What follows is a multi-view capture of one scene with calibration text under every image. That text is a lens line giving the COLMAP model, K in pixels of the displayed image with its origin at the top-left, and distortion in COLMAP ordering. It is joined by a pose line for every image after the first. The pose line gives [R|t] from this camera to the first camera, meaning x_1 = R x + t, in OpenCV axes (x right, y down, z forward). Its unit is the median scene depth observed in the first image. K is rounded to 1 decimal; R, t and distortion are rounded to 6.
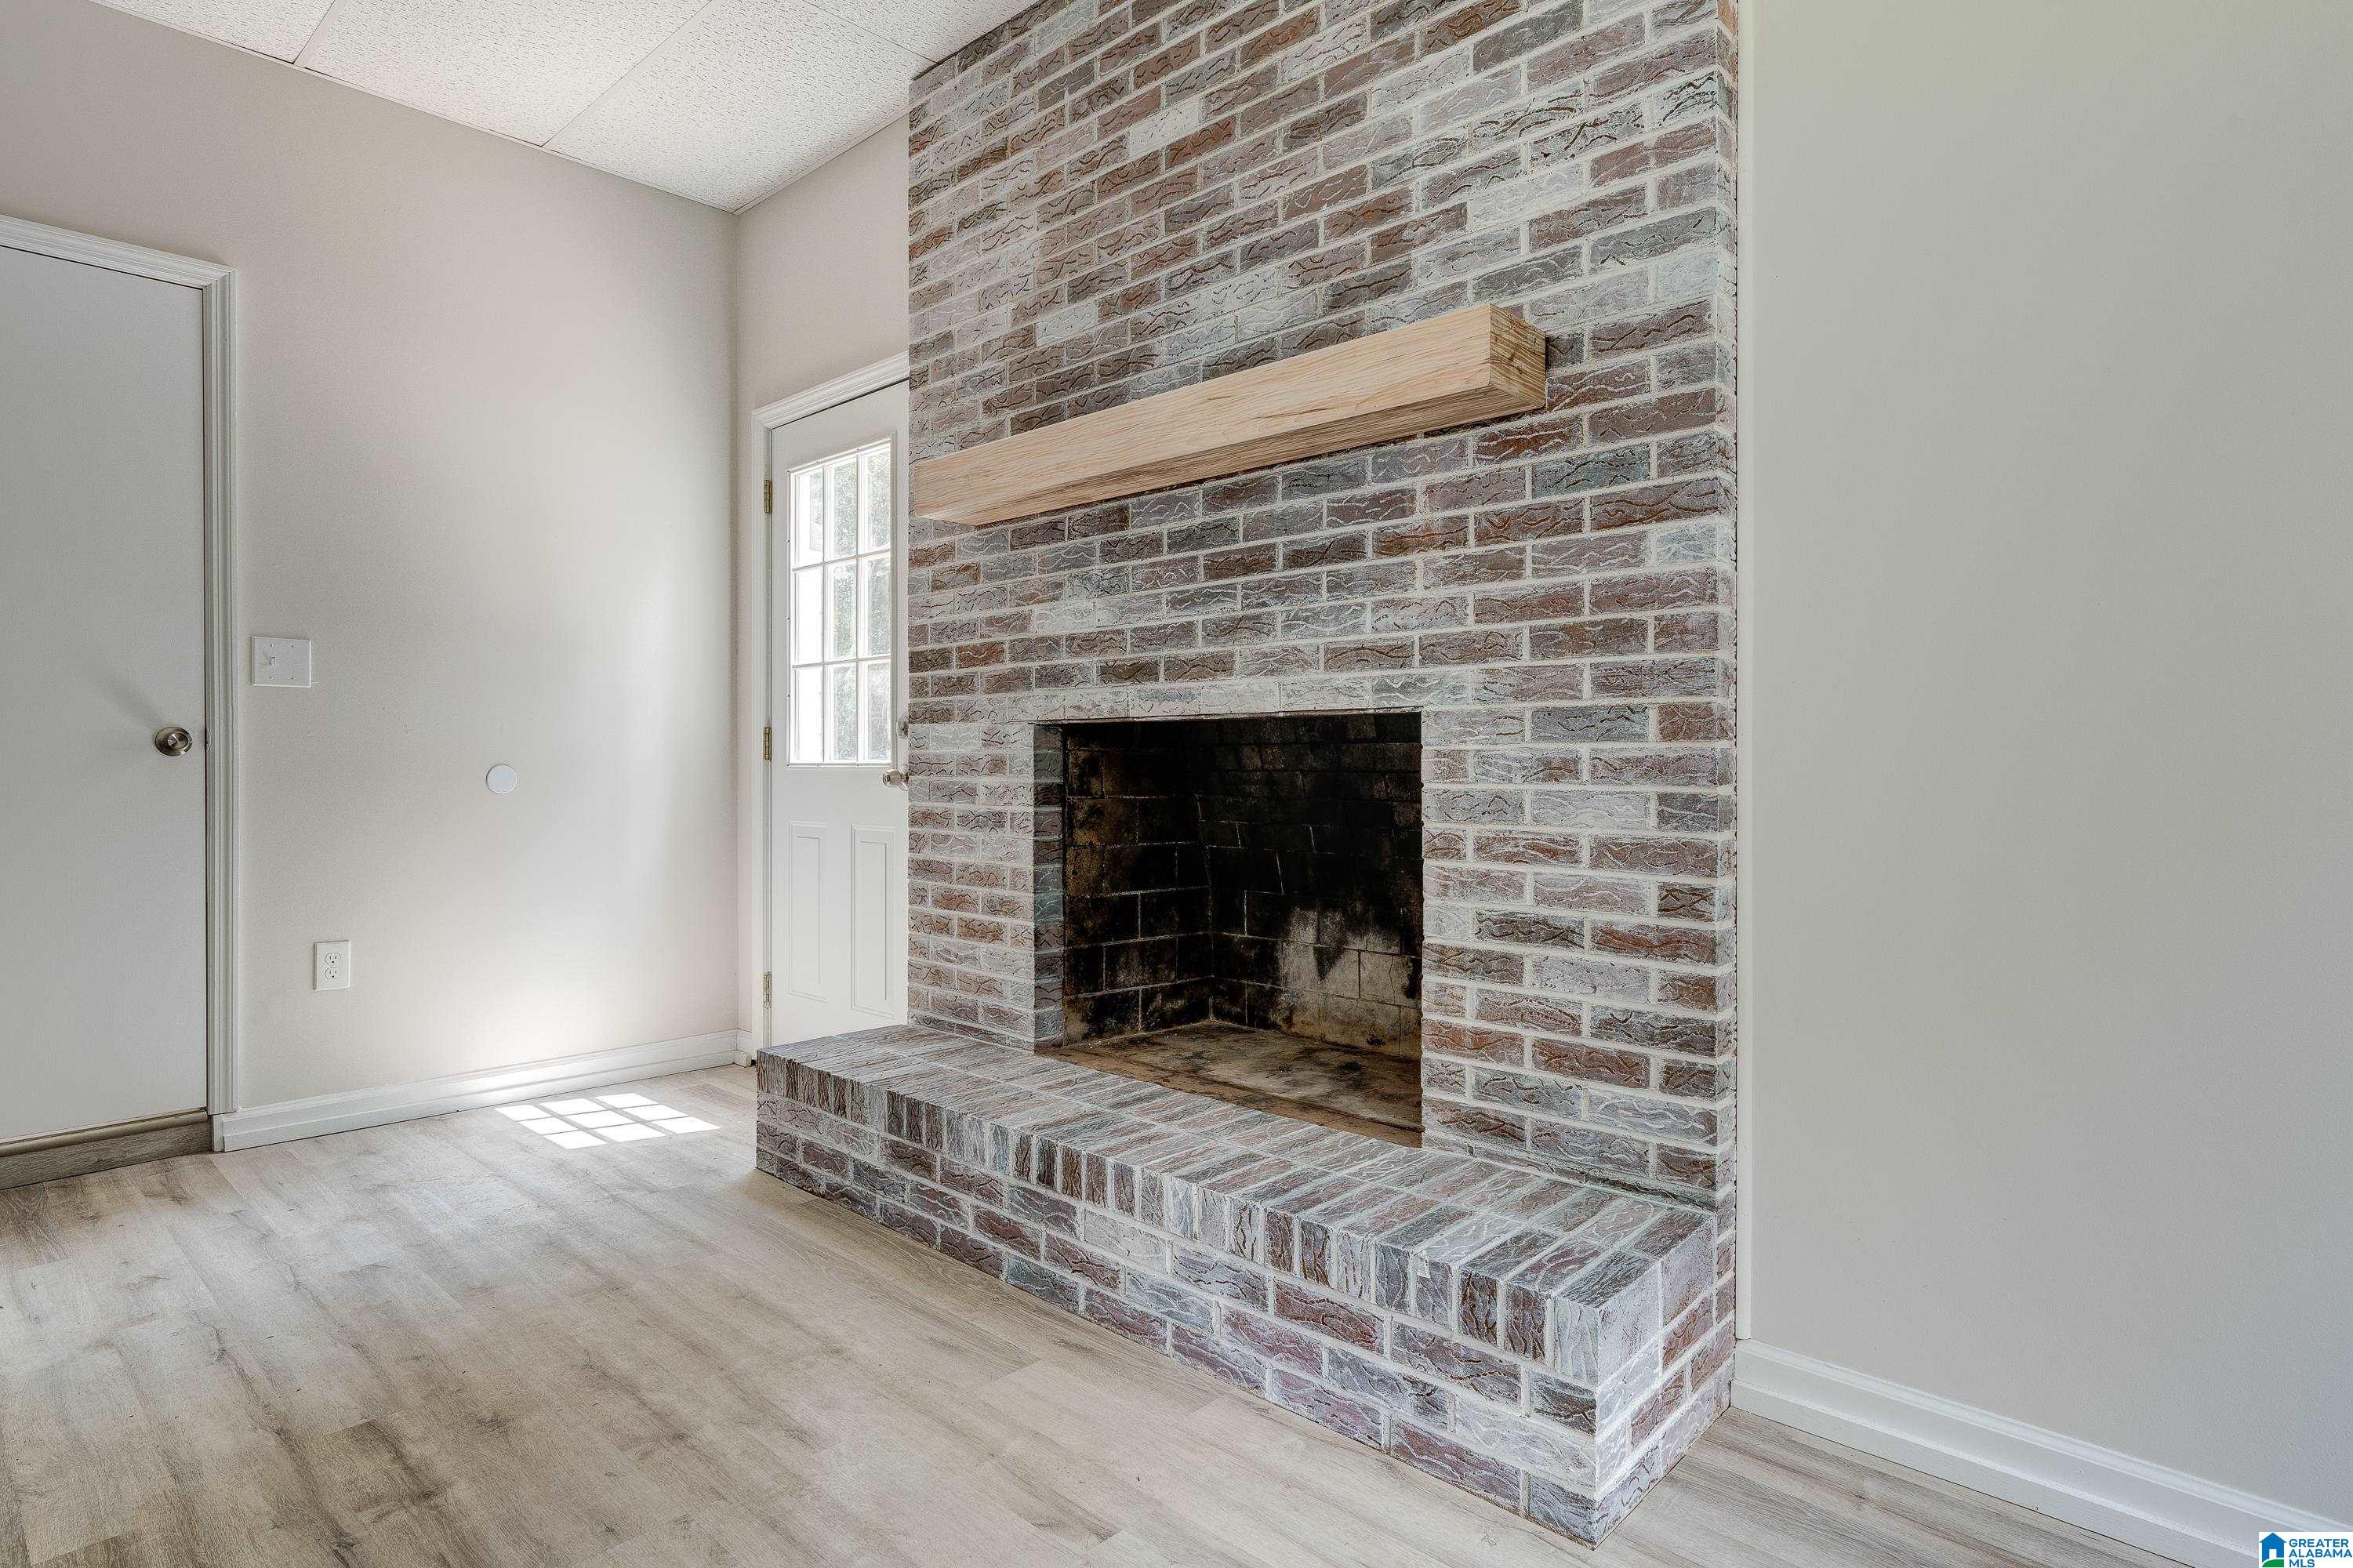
lens RADIAL K [[1254.0, 0, 1176.7], [0, 1254.0, 770.9], [0, 0, 1]] dist [-0.007796, 0.001644]
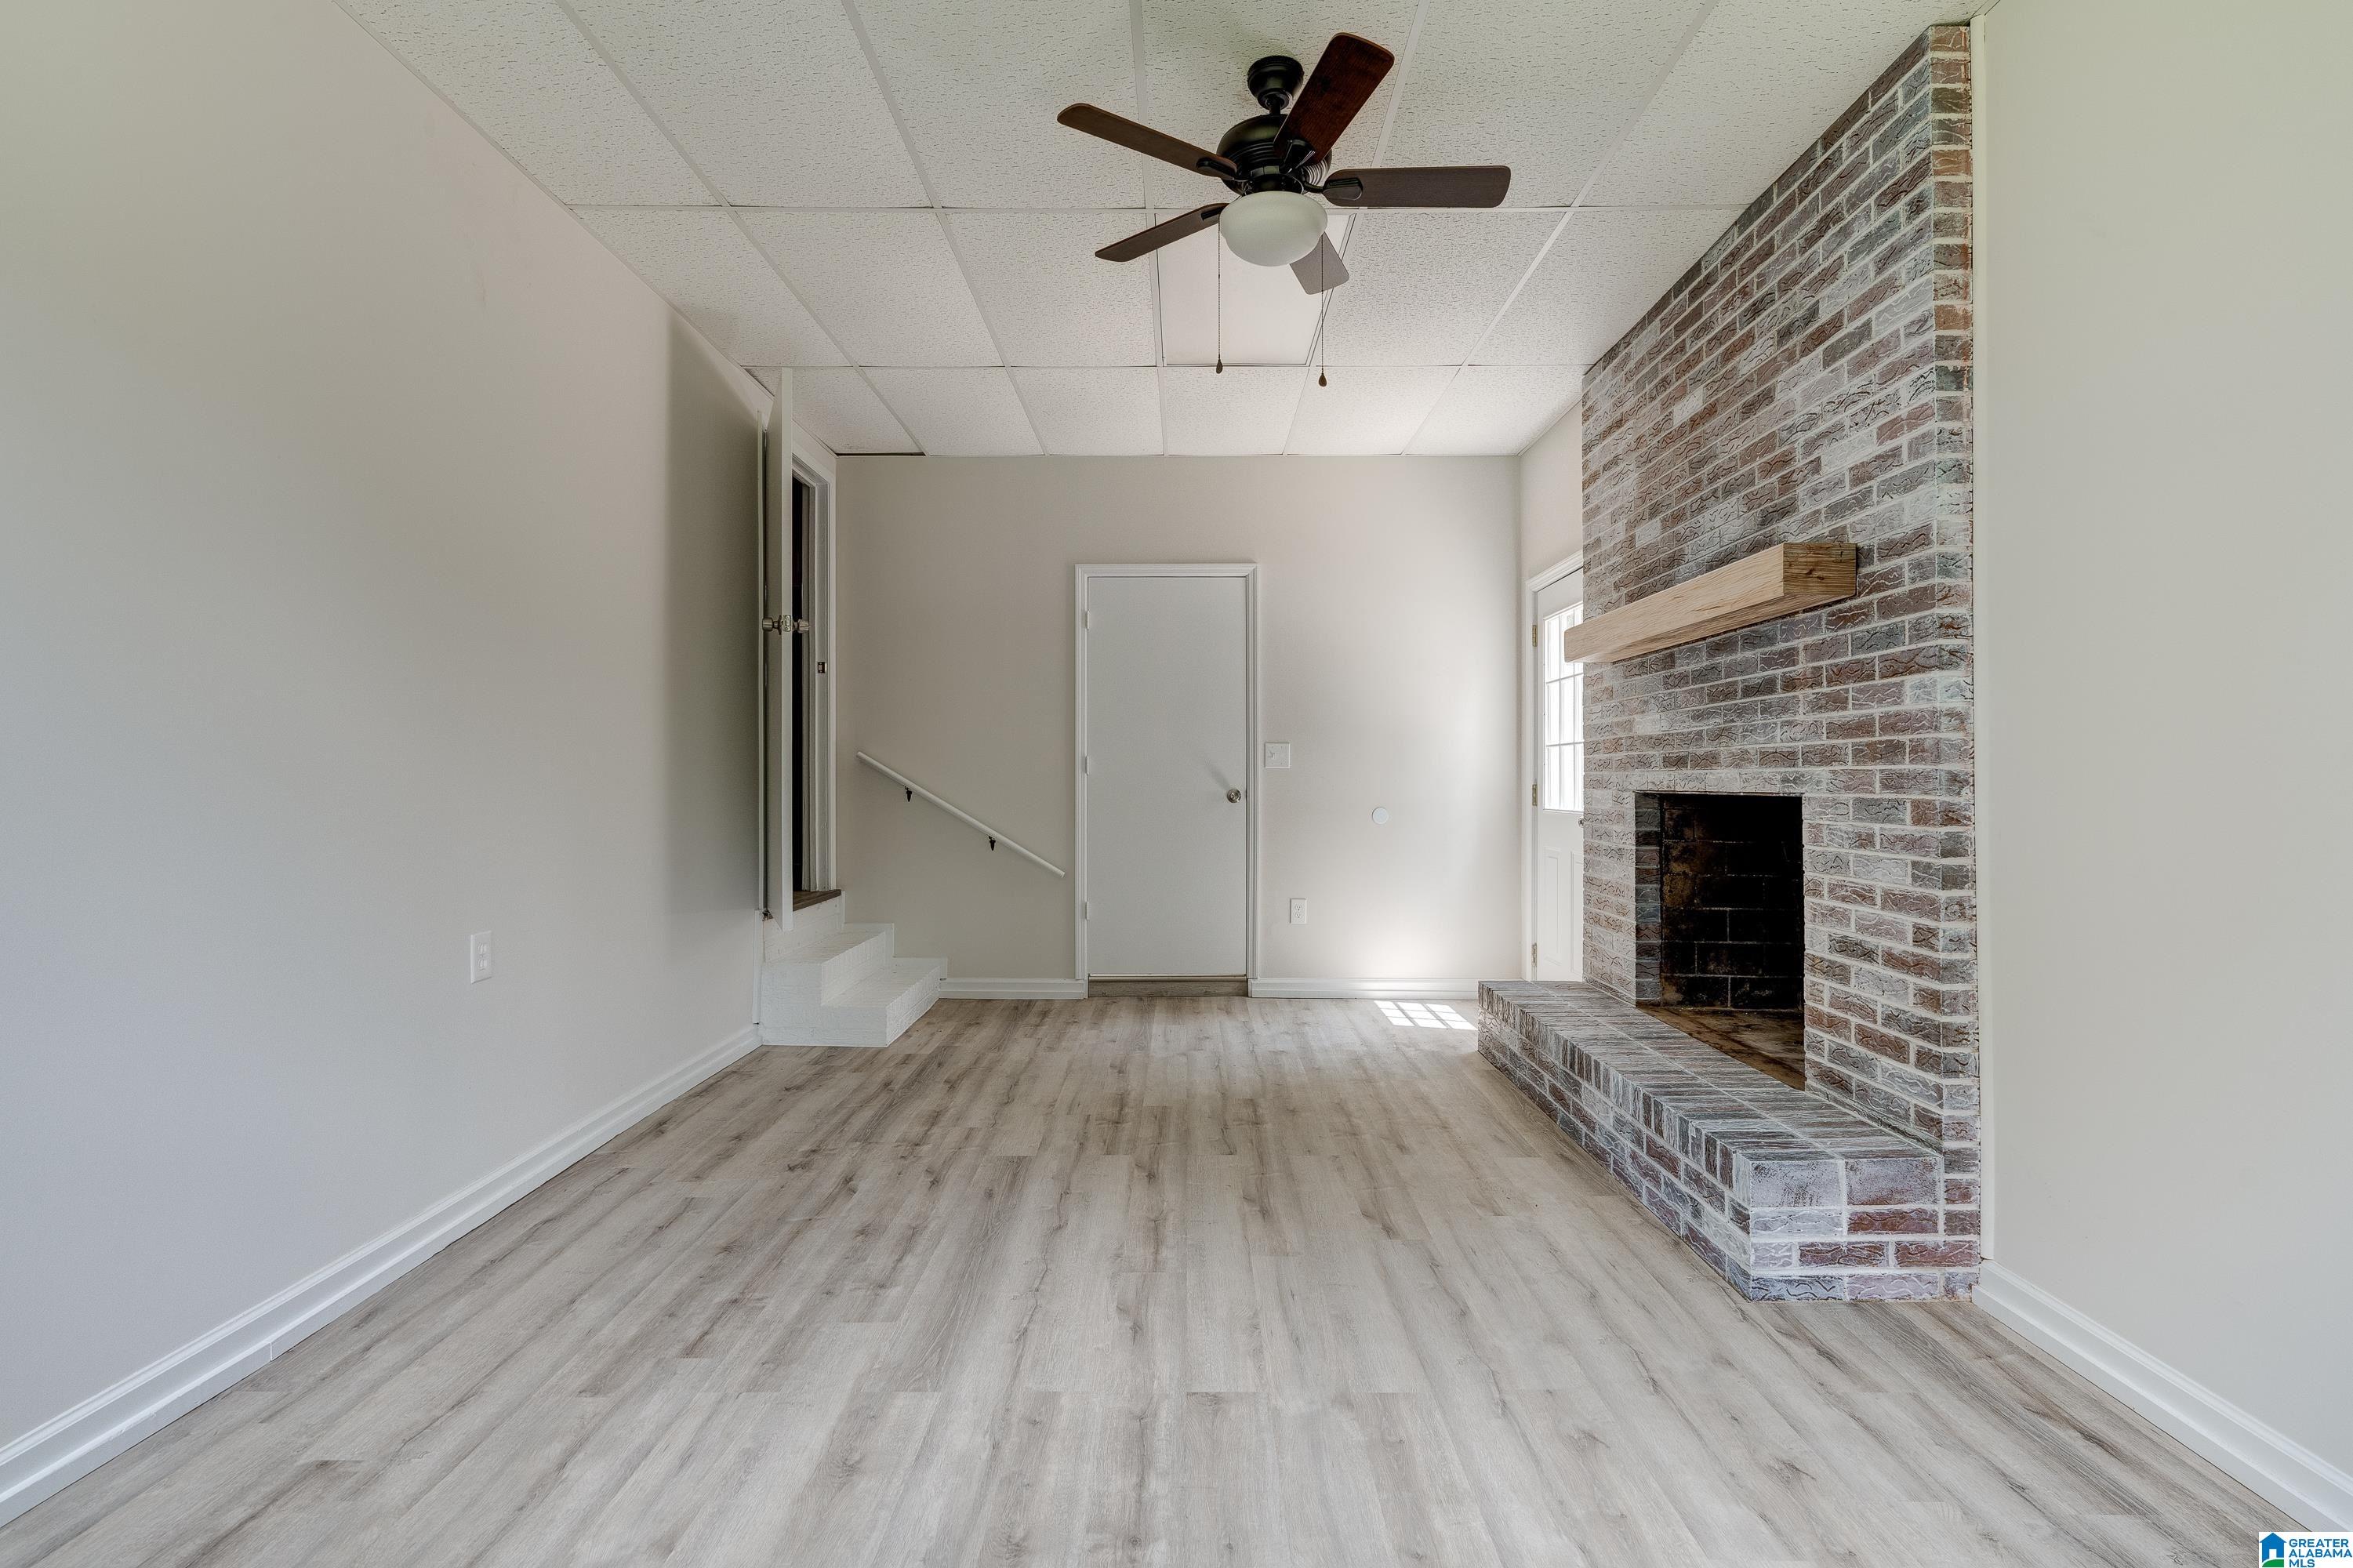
lens RADIAL K [[1070.3, 0, 1182.0], [0, 1070.3, 776.1], [0, 0, 1]] dist [-0.010359, 0.004312]
pose [[0.685563, -0.002300, -0.728009, 0.596759], [-0.006665, 0.999933, -0.009435, -0.053395], [0.727982, 0.011321, 0.685502, -0.393411]]
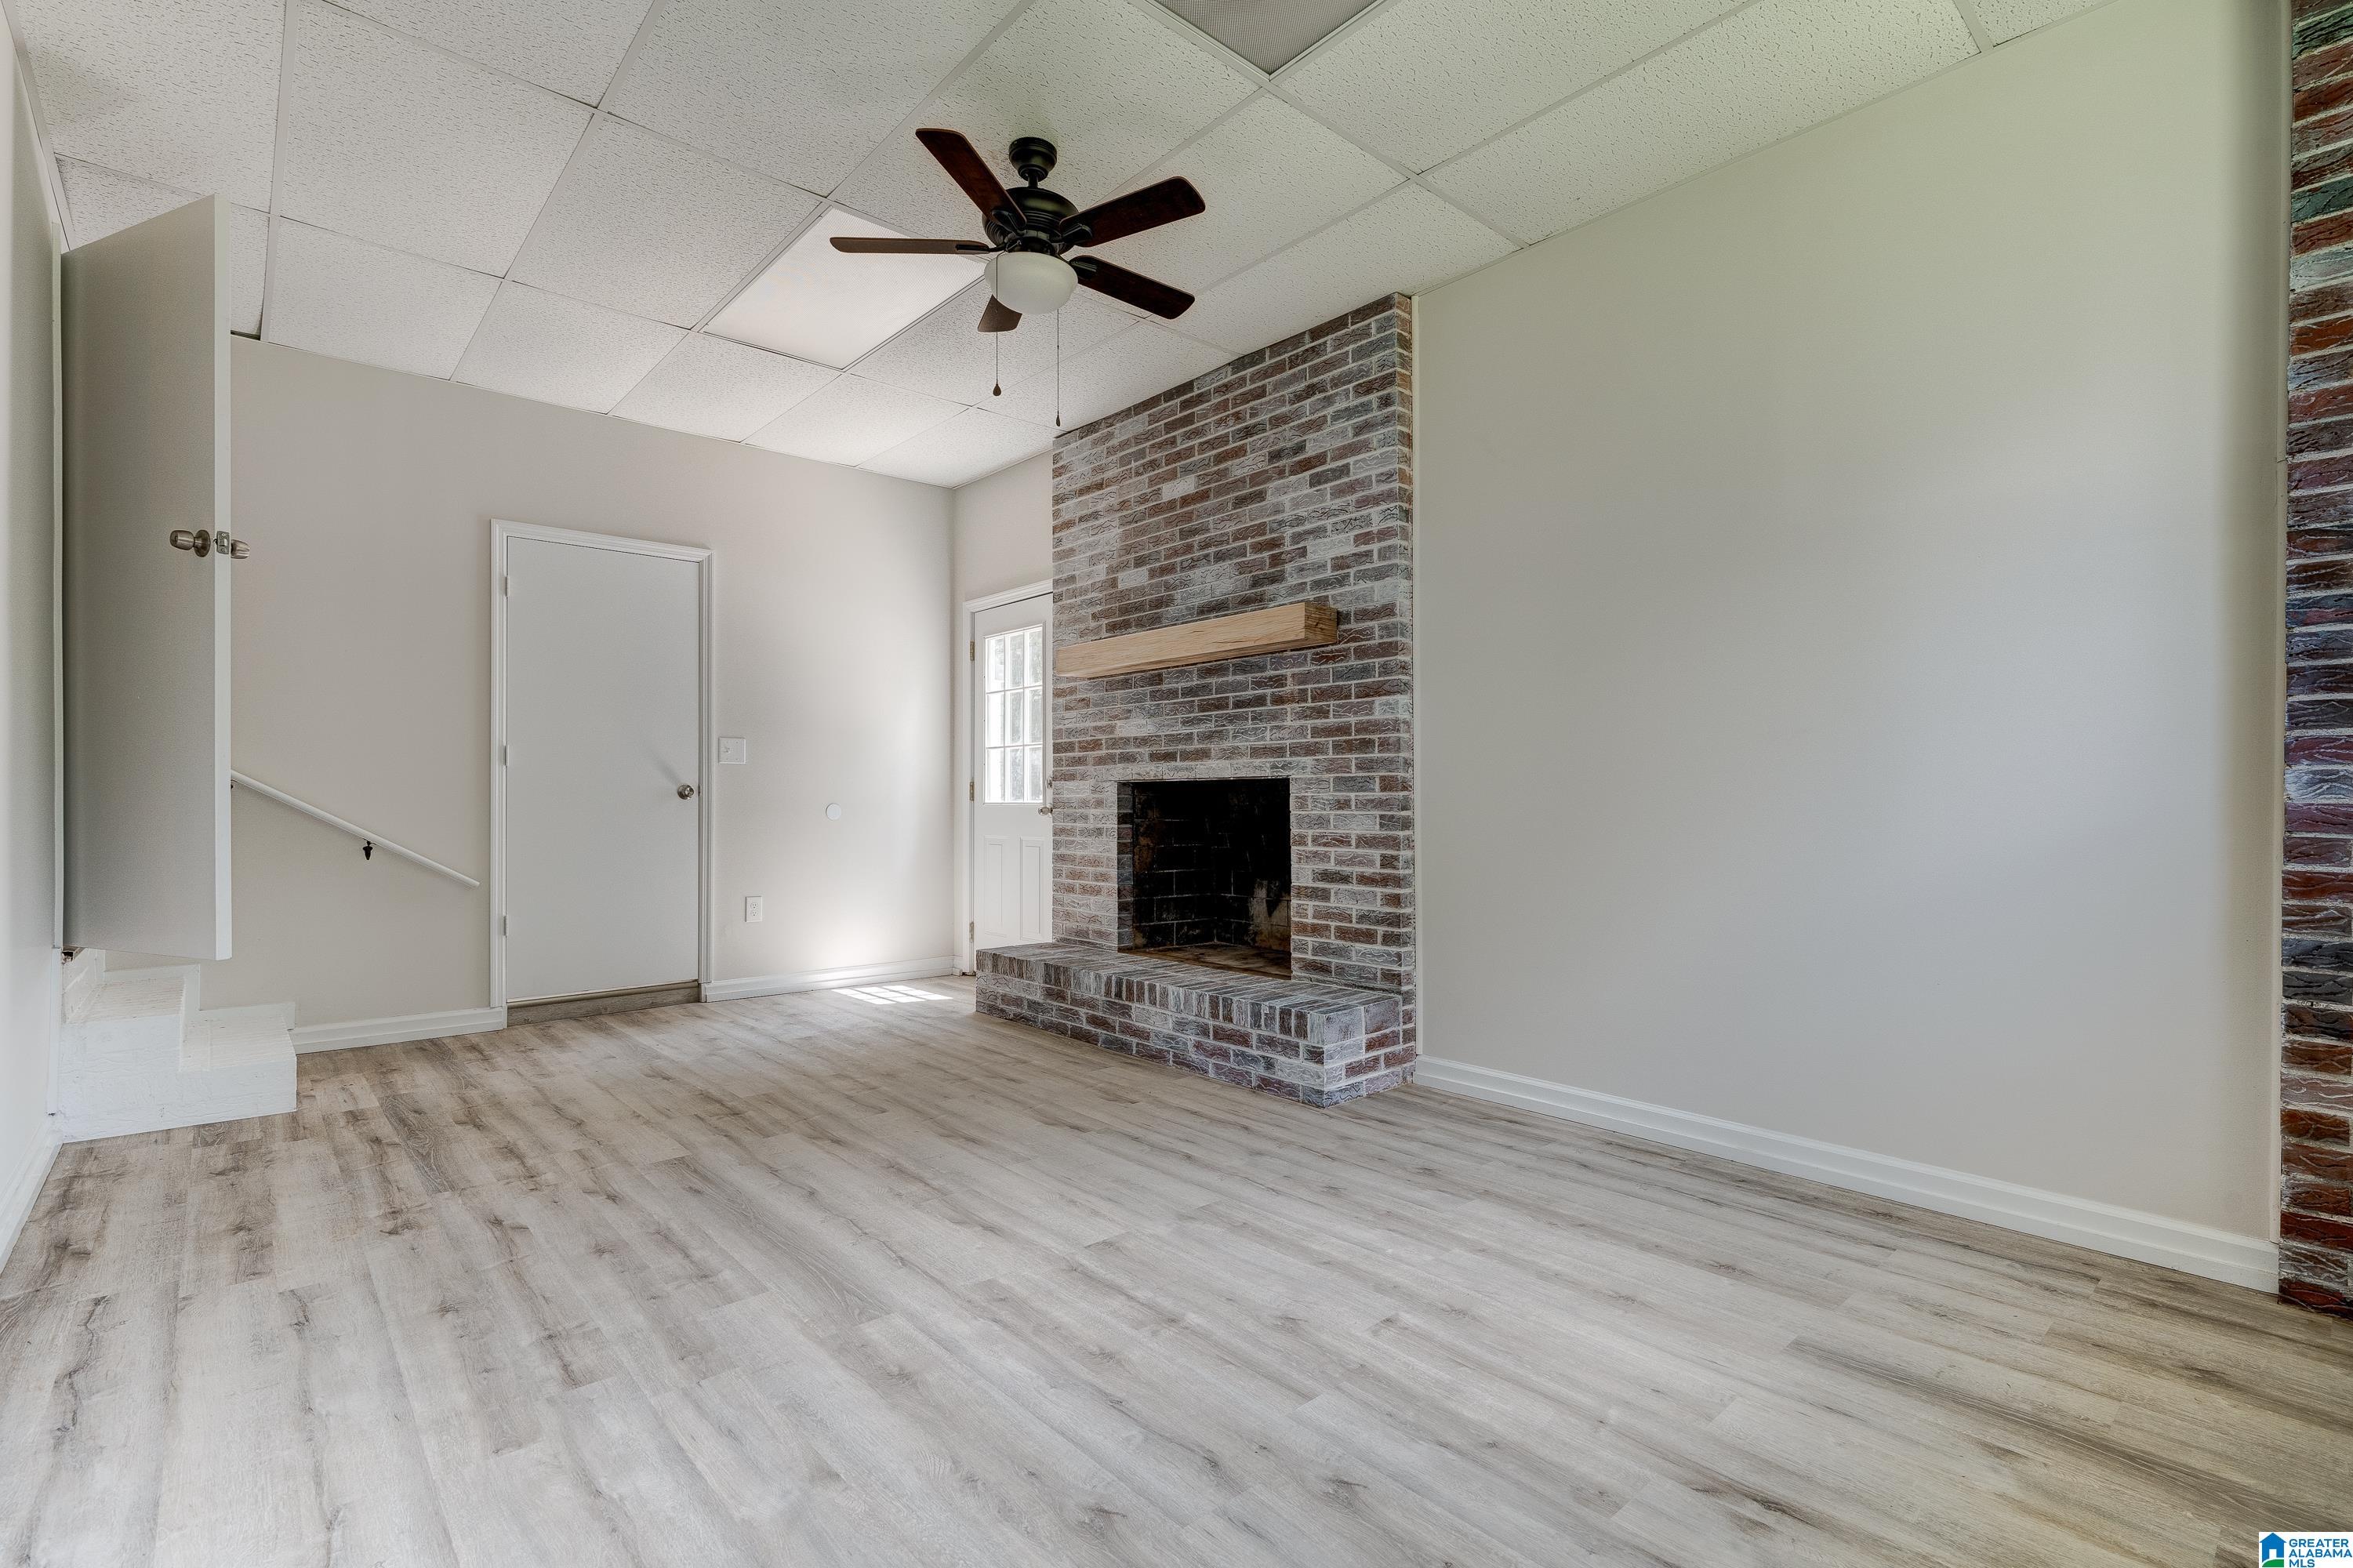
lens RADIAL K [[1070.3, 0, 1171.9], [0, 1070.3, 799.5], [0, 0, 1]] dist [-0.010359, 0.004312]
pose [[0.996055, -0.002186, -0.088714, 0.152223], [0.001373, 0.999956, -0.009226, 0.006673], [0.088731, 0.009068, 0.996014, -0.833521]]
